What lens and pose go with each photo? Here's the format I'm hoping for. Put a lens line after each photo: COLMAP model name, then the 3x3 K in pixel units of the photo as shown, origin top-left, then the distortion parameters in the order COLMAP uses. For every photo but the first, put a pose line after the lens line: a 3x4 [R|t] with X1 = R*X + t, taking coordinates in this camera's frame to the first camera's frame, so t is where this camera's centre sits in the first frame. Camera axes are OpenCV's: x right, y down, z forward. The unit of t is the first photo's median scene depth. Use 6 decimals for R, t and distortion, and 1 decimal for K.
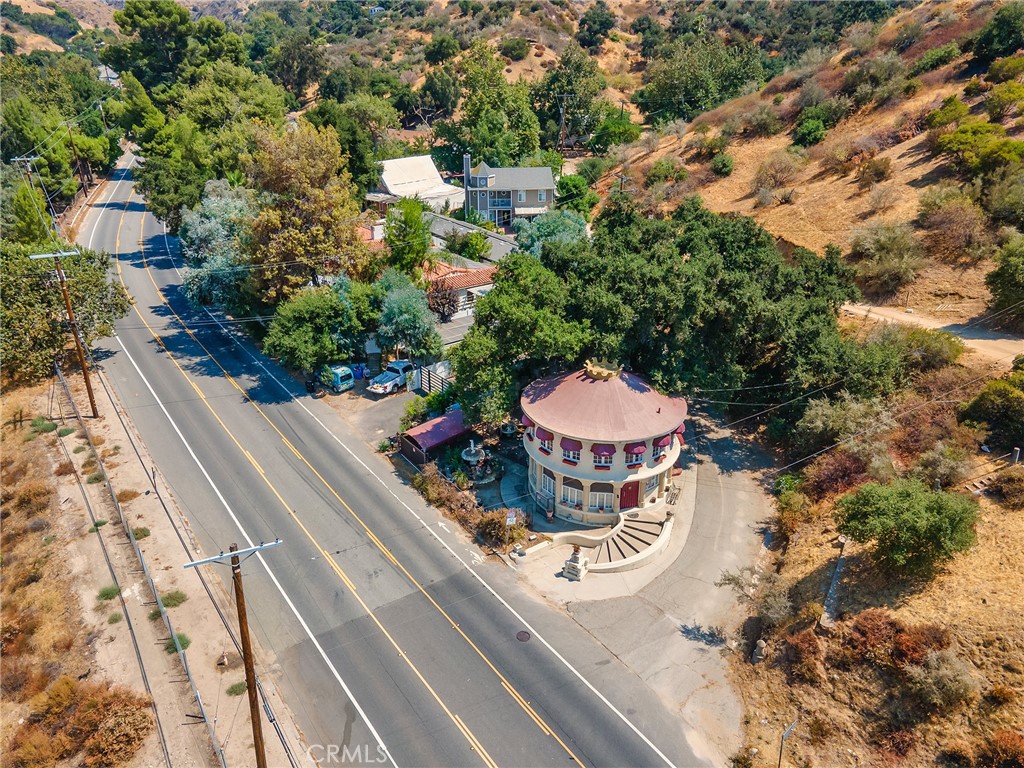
lens RADIAL K [[745.9, 0, 503.3], [0, 745.9, 379.7], [0, 0, 1]] dist [0.033606, 0.030217]
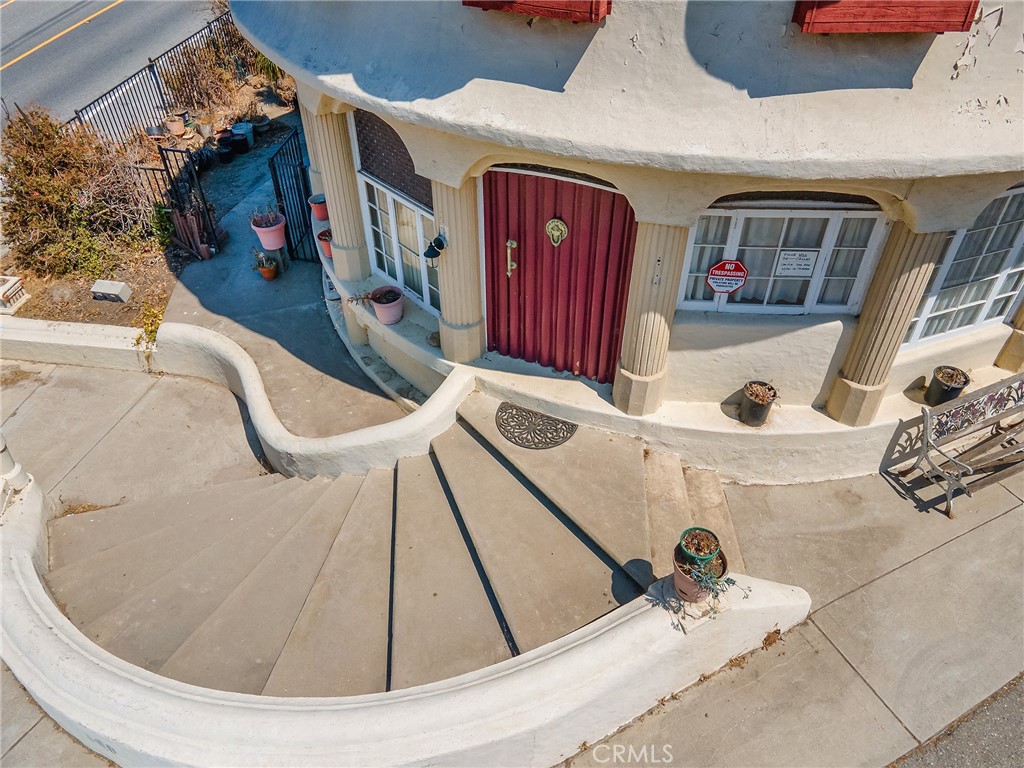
lens RADIAL K [[745.9, 0, 503.3], [0, 745.9, 378.4], [0, 0, 1]] dist [0.033606, 0.030217]
pose [[0.735797, 0.439968, -0.514811, 0.201720], [-0.277252, 0.889284, 0.363737, 0.102491], [0.617846, -0.124904, 0.776315, 0.740531]]
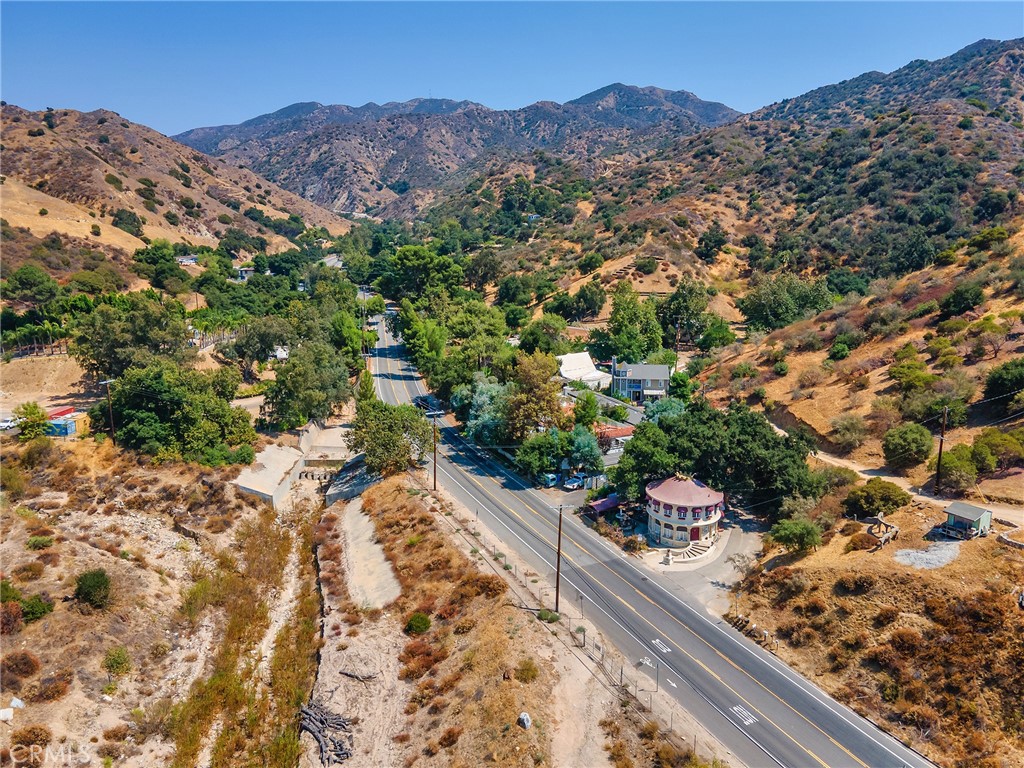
lens RADIAL K [[745.9, 0, 498.3], [0, 745.9, 380.7], [0, 0, 1]] dist [0.033606, 0.030217]
pose [[0.984593, 0.039042, -0.170448, -0.035419], [-0.072515, 0.978153, -0.194829, 0.155095], [0.159118, 0.204187, 0.965914, -1.101257]]
